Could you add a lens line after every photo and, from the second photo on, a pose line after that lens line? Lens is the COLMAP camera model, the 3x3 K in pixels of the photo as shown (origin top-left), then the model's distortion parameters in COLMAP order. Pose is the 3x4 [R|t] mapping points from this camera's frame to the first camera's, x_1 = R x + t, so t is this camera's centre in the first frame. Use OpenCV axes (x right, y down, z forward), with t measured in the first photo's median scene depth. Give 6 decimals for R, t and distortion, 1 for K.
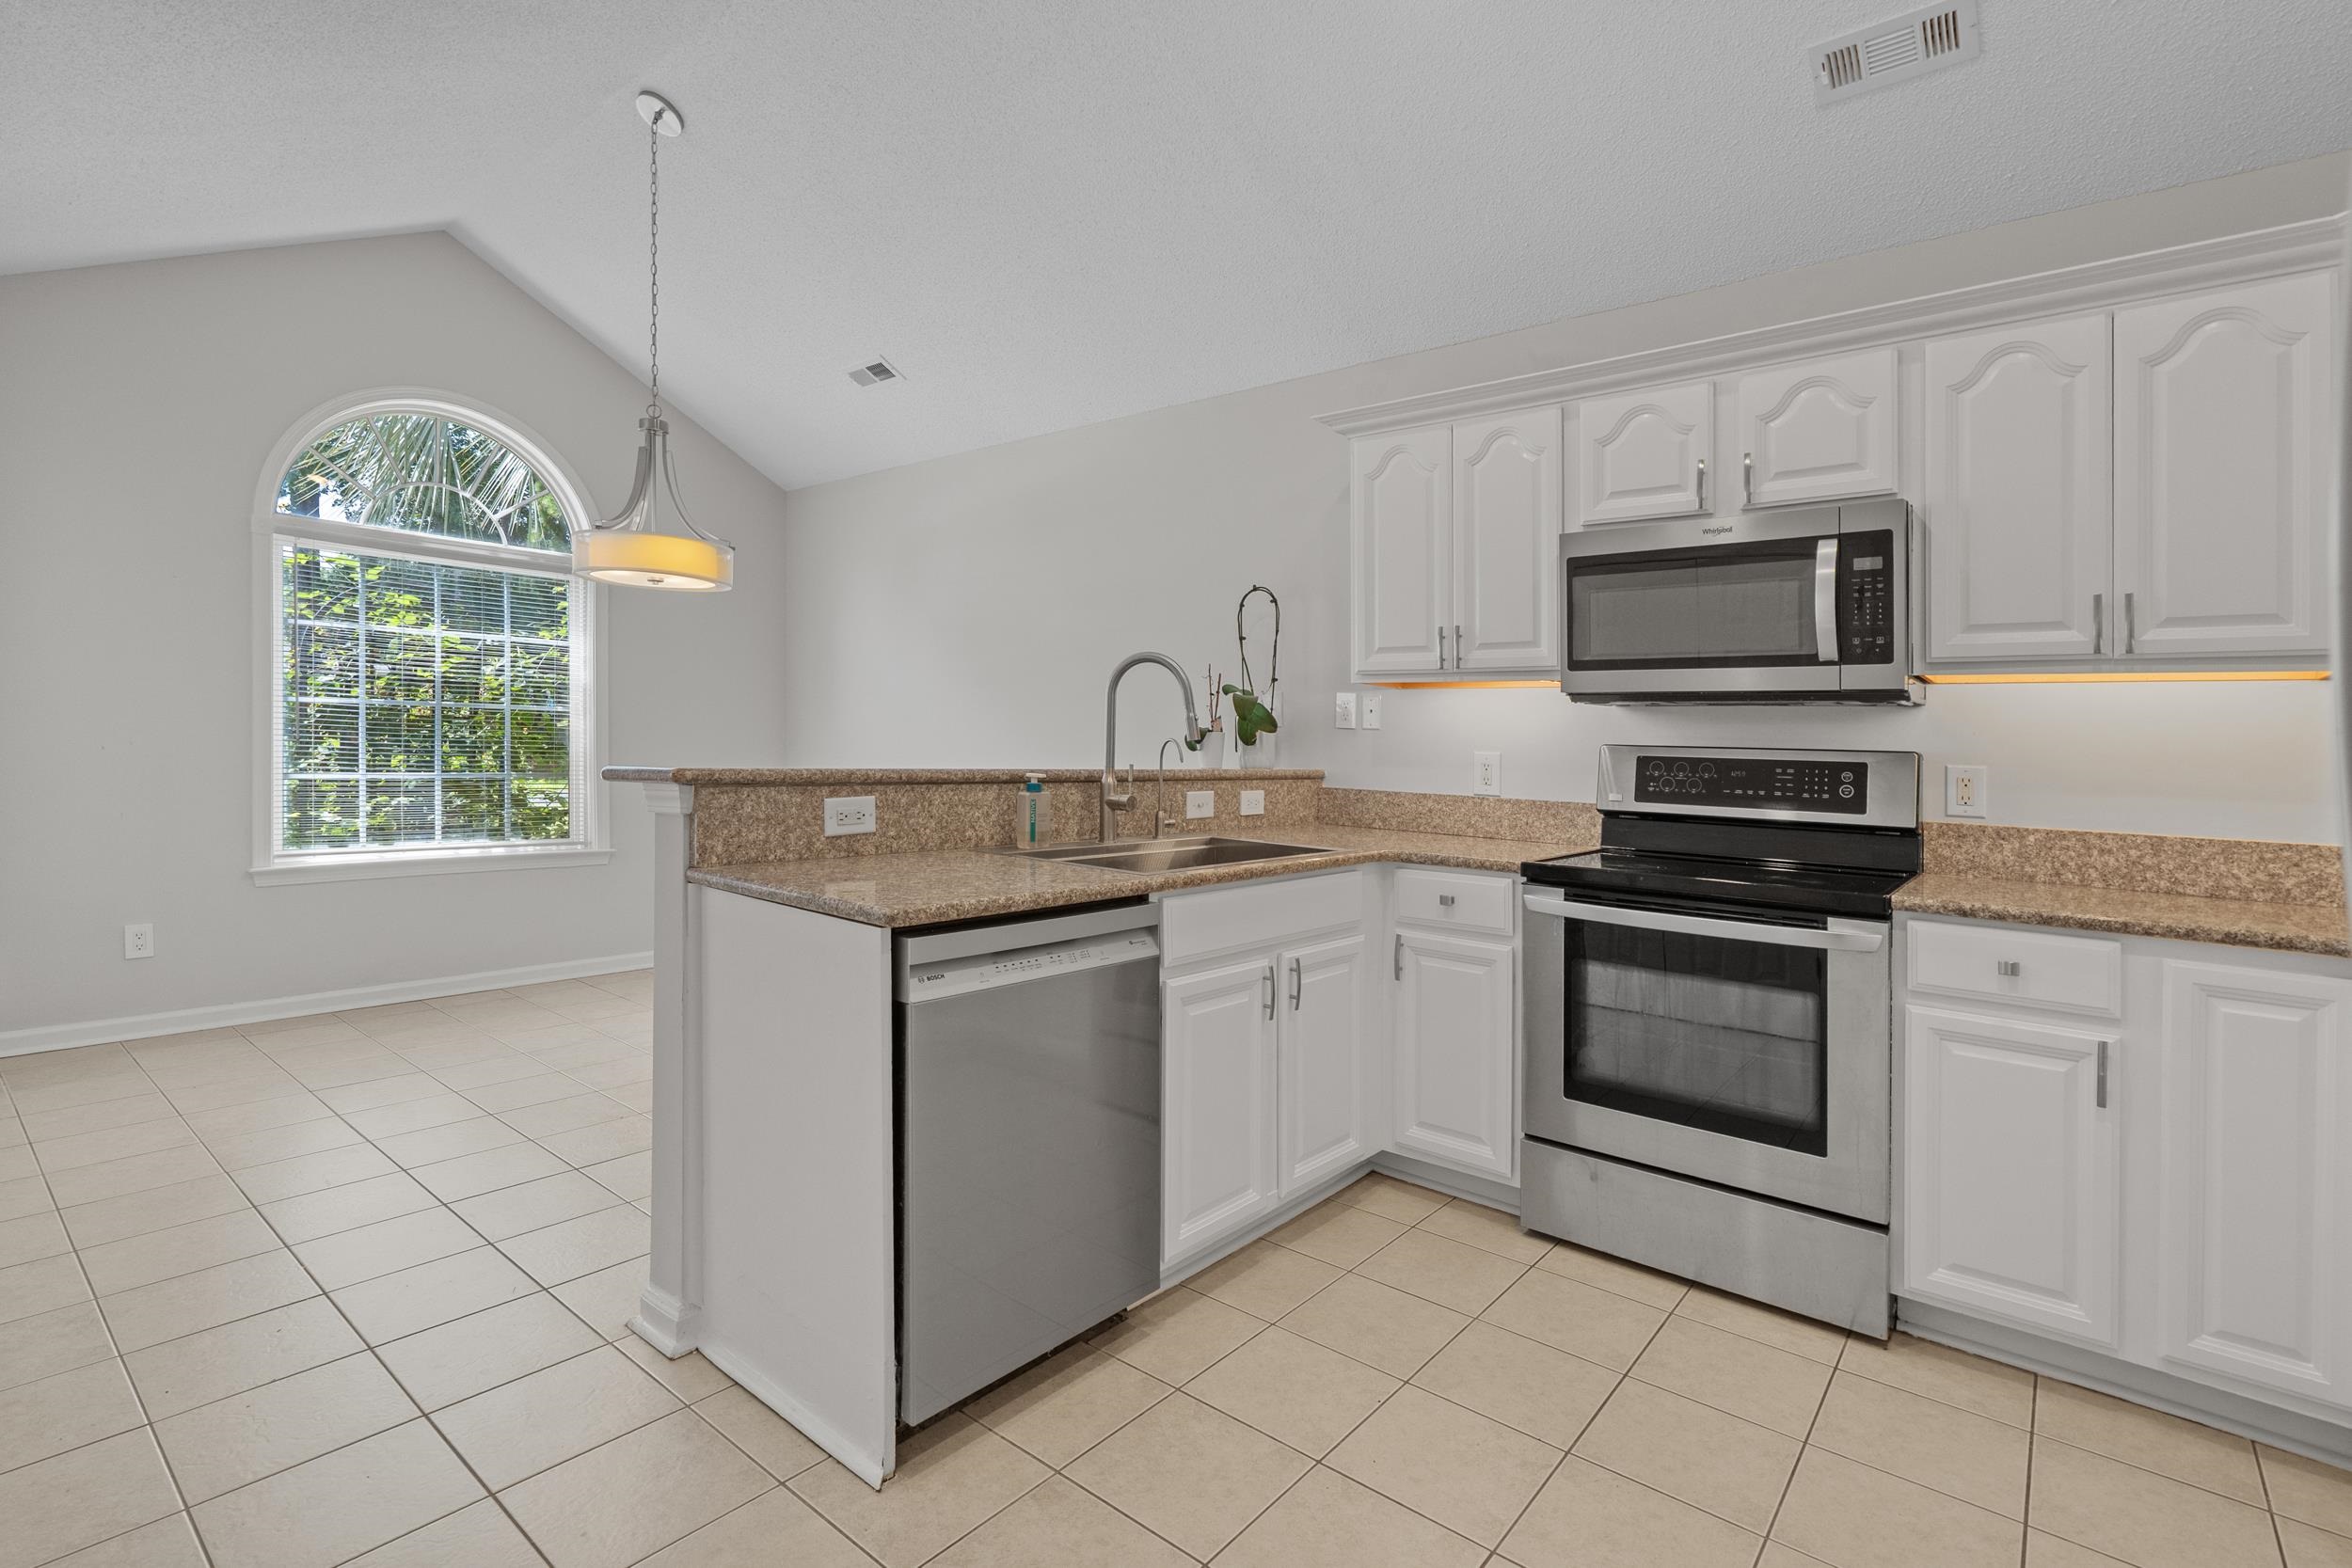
lens RADIAL K [[1079.9, 0, 1186.6], [0, 1079.9, 772.6], [0, 0, 1]] dist [-0.004632, 0.002036]
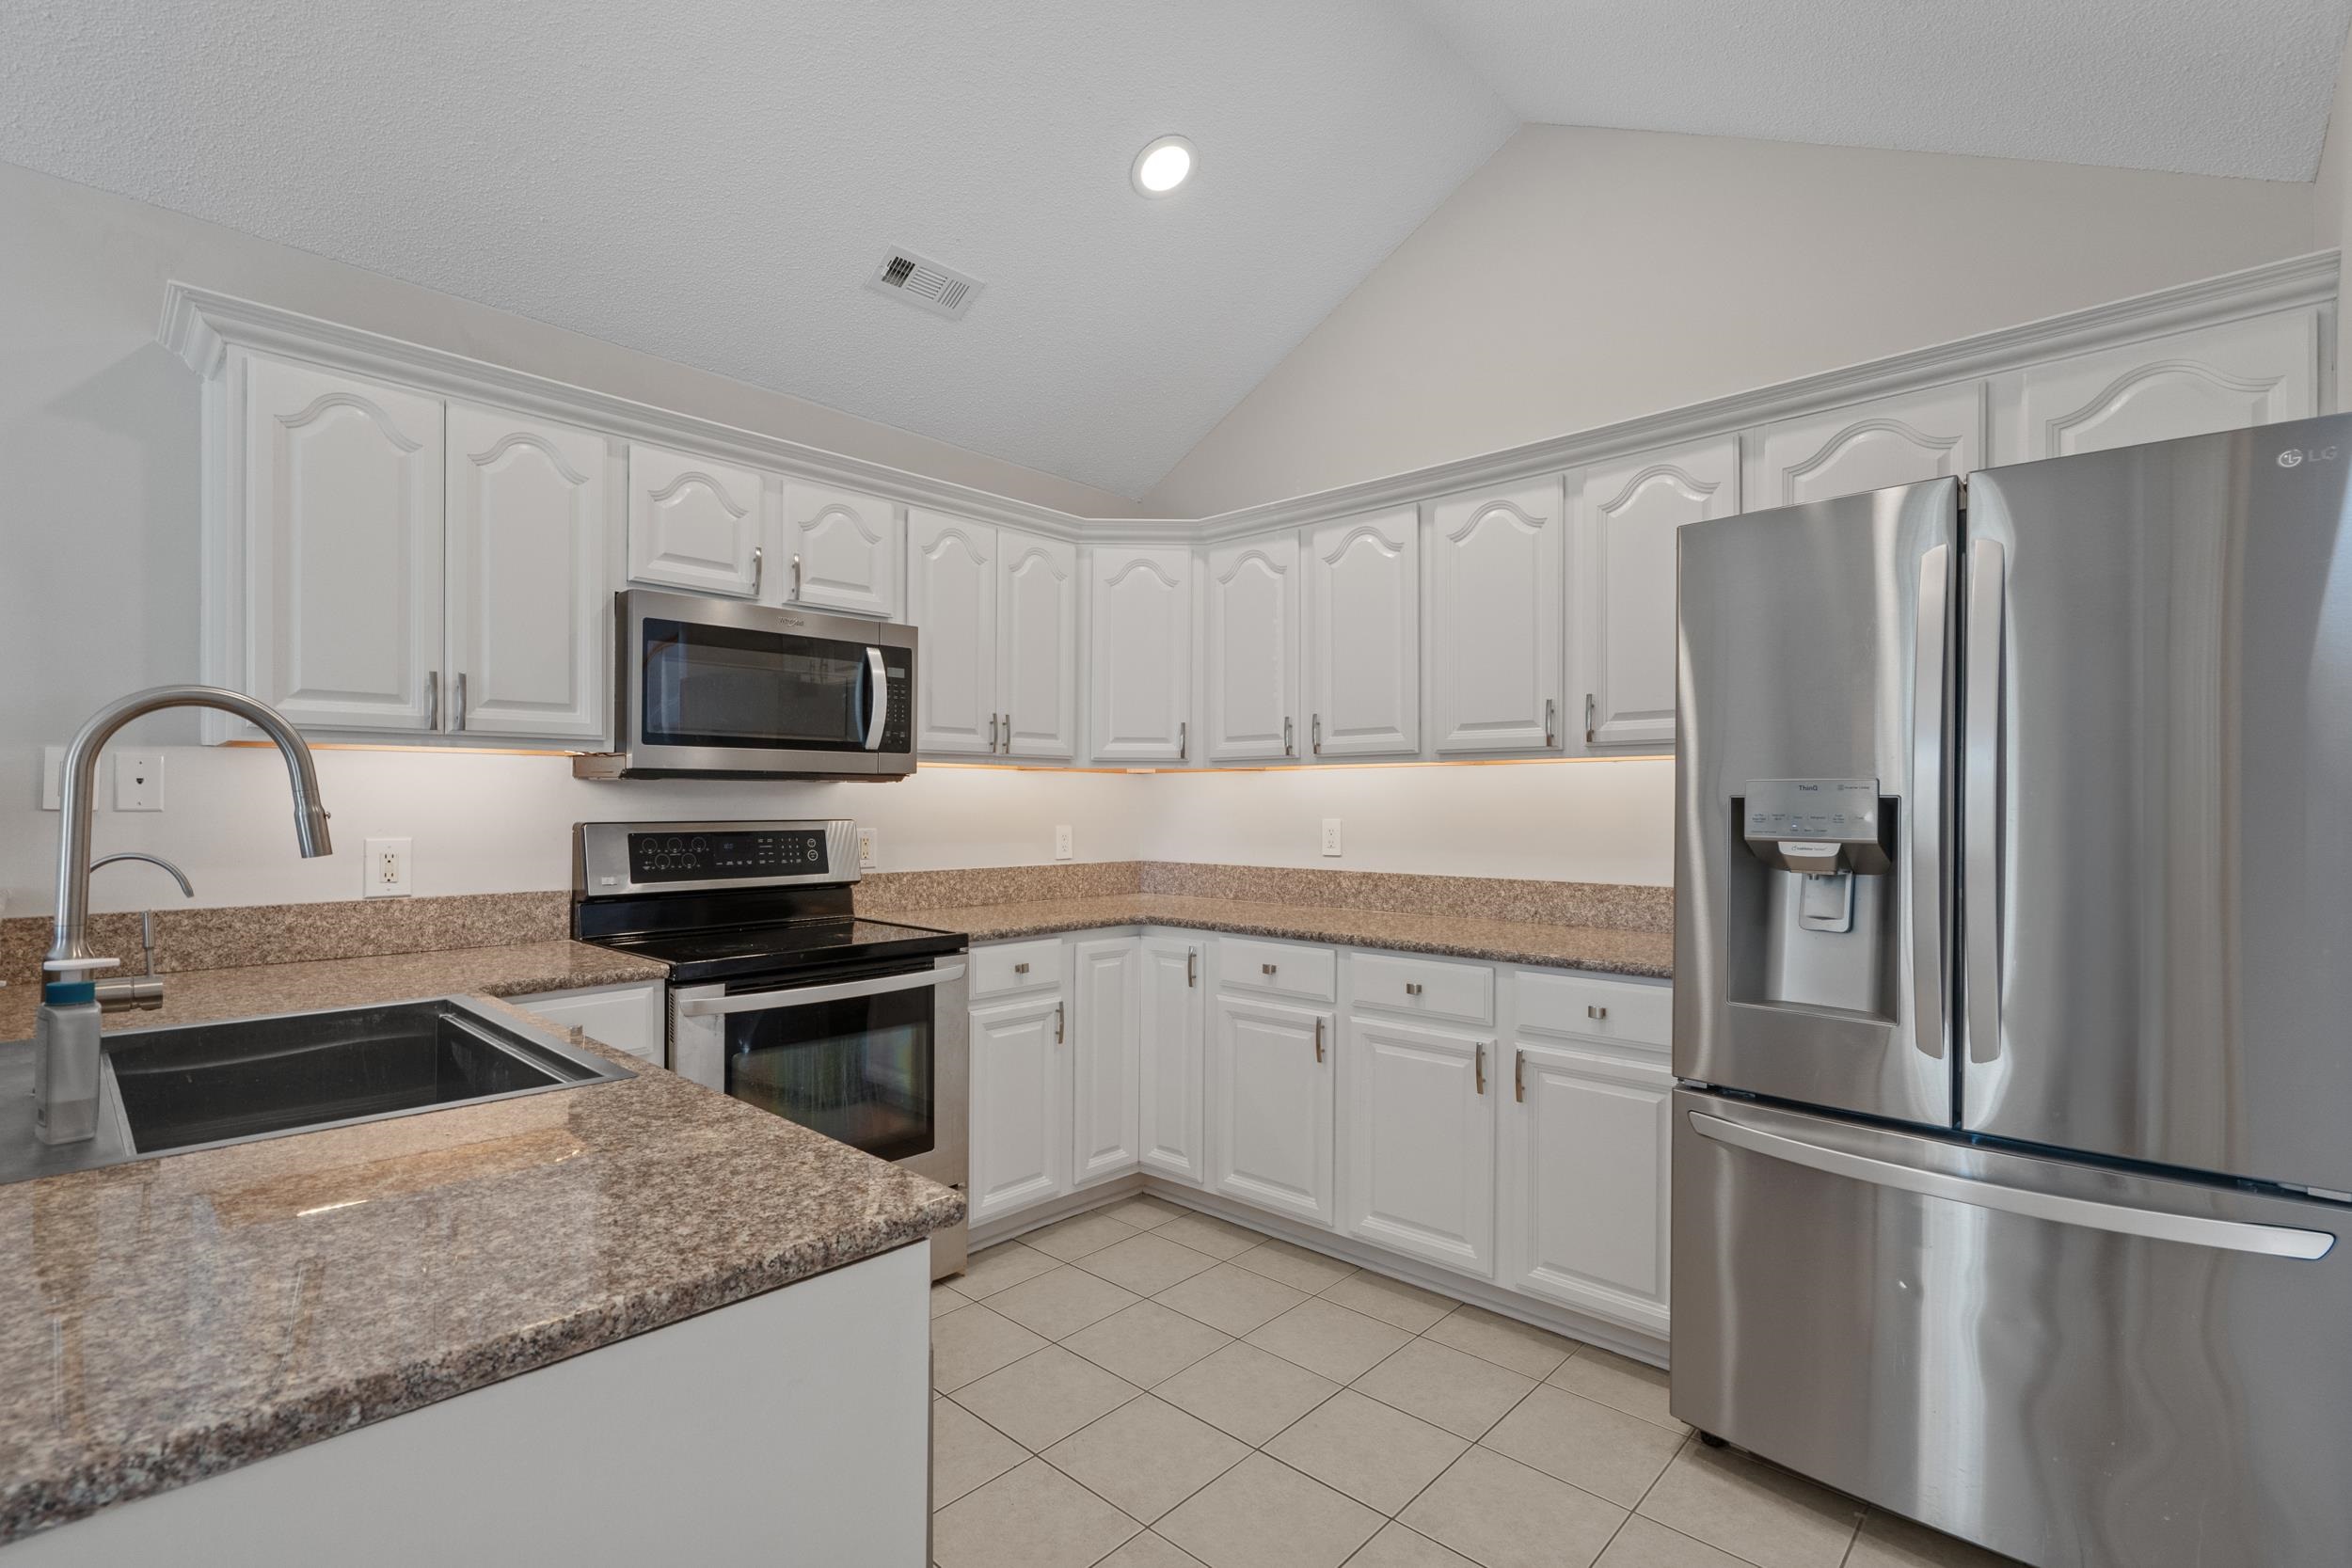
lens RADIAL K [[1079.9, 0, 1179.3], [0, 1079.9, 781.5], [0, 0, 1]] dist [-0.004632, 0.002036]
pose [[0.062179, -0.009991, 0.998015, -0.559025], [0.027828, 0.999578, 0.008273, -0.064421], [-0.997677, 0.027258, 0.062431, 0.553956]]
